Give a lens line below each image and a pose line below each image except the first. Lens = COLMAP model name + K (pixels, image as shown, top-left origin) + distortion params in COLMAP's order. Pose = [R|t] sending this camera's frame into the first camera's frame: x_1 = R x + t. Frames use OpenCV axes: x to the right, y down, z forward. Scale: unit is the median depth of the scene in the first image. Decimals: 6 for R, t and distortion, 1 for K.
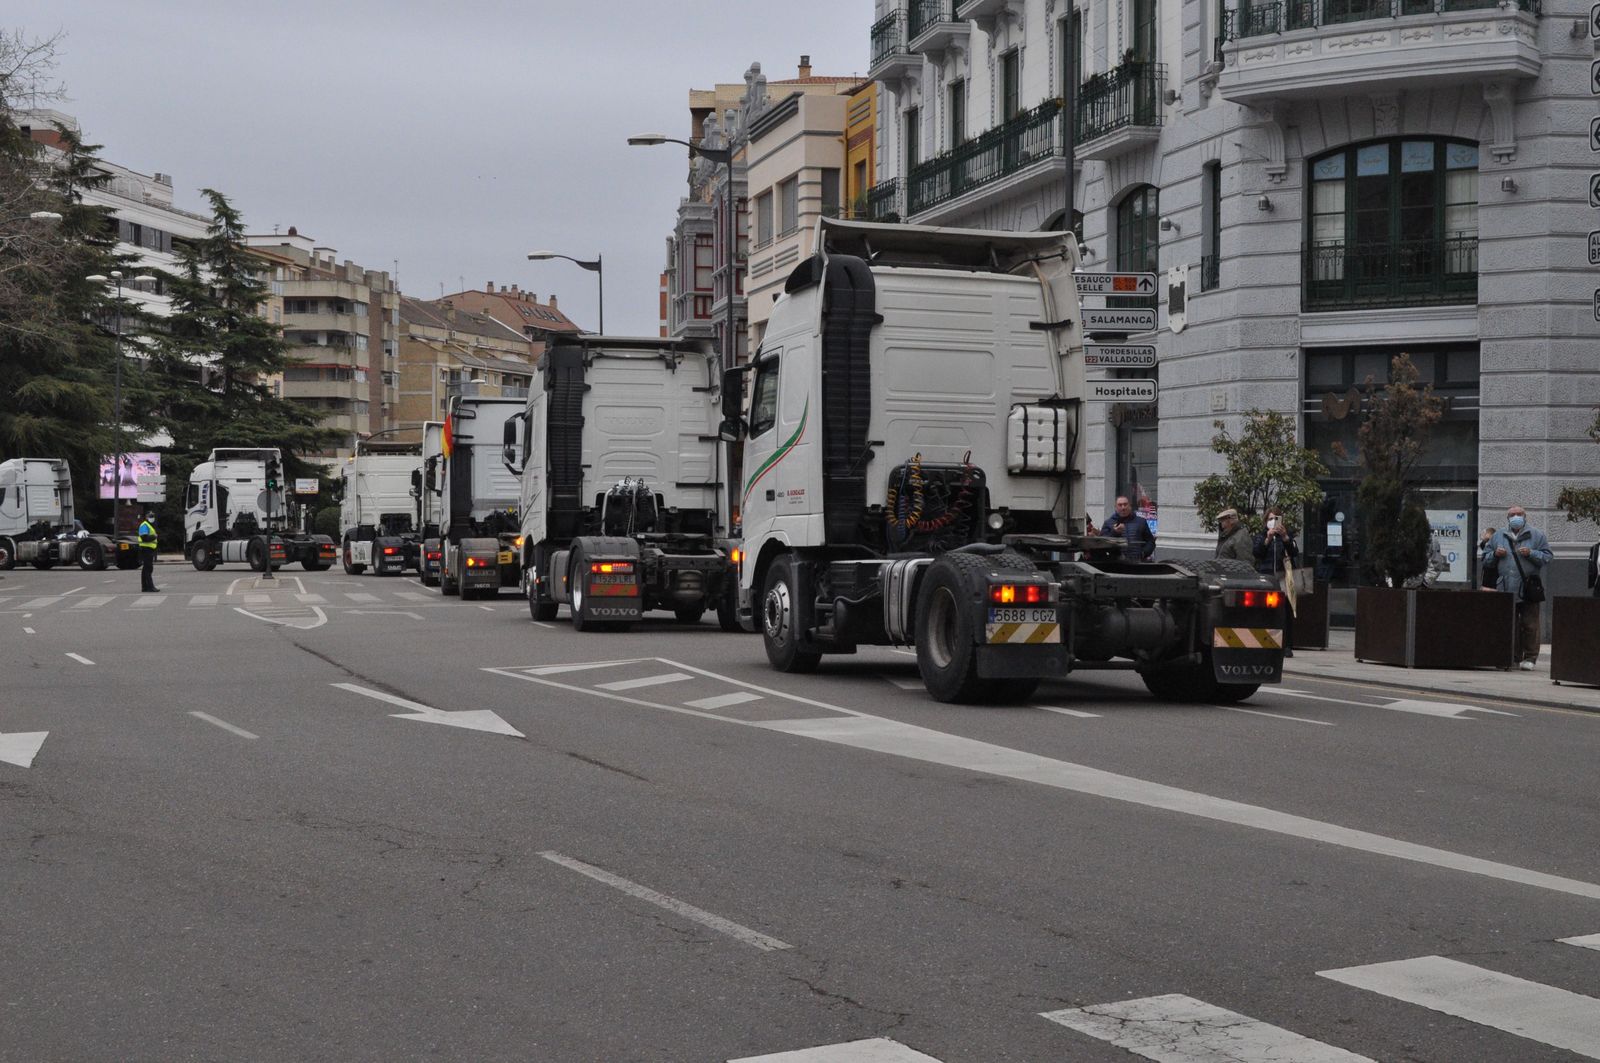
lens RADIAL K [[2358.6, 0, 800.5], [0, 2358.6, 528.0], [0, 0, 1]] dist [-0.000704, -0.058062]
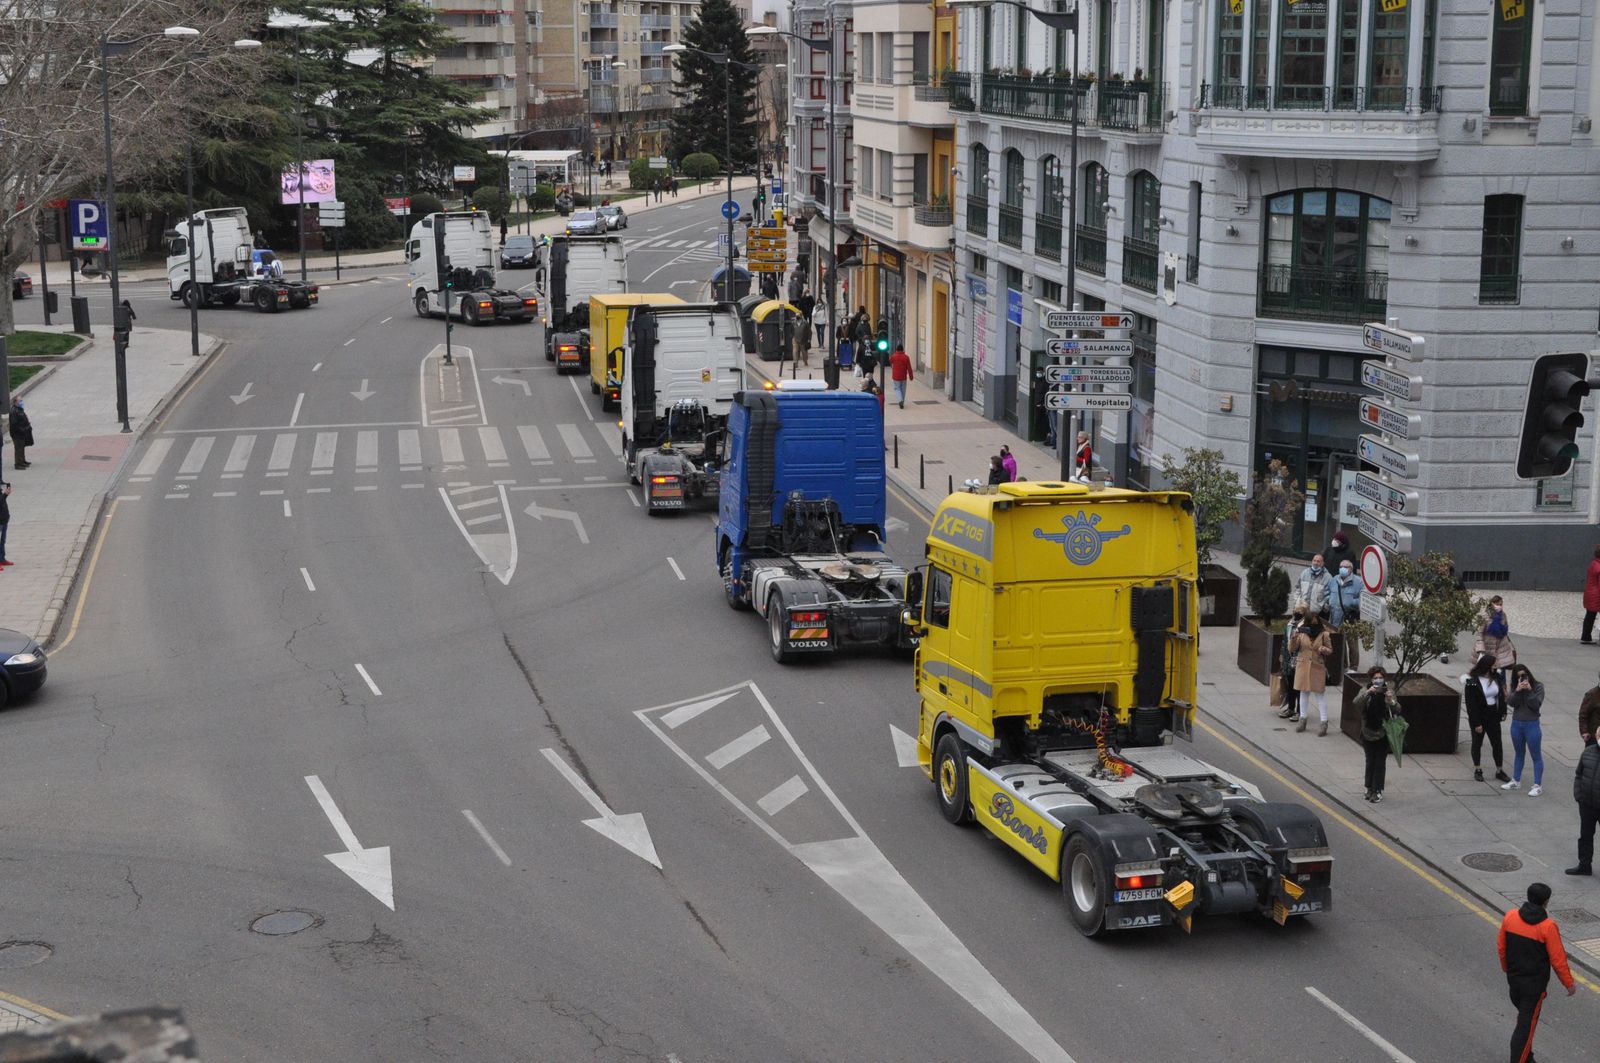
lens RADIAL K [[2309.5, 0, 803.4], [0, 2309.5, 530.8], [0, 0, 1]] dist [-0.019181, 0.009117]
pose [[0.998360, 0.009179, -0.056512, 0.036980], [0.001382, 0.982916, 0.184049, -0.209492], [0.057236, -0.183825, 0.981291, -0.278552]]
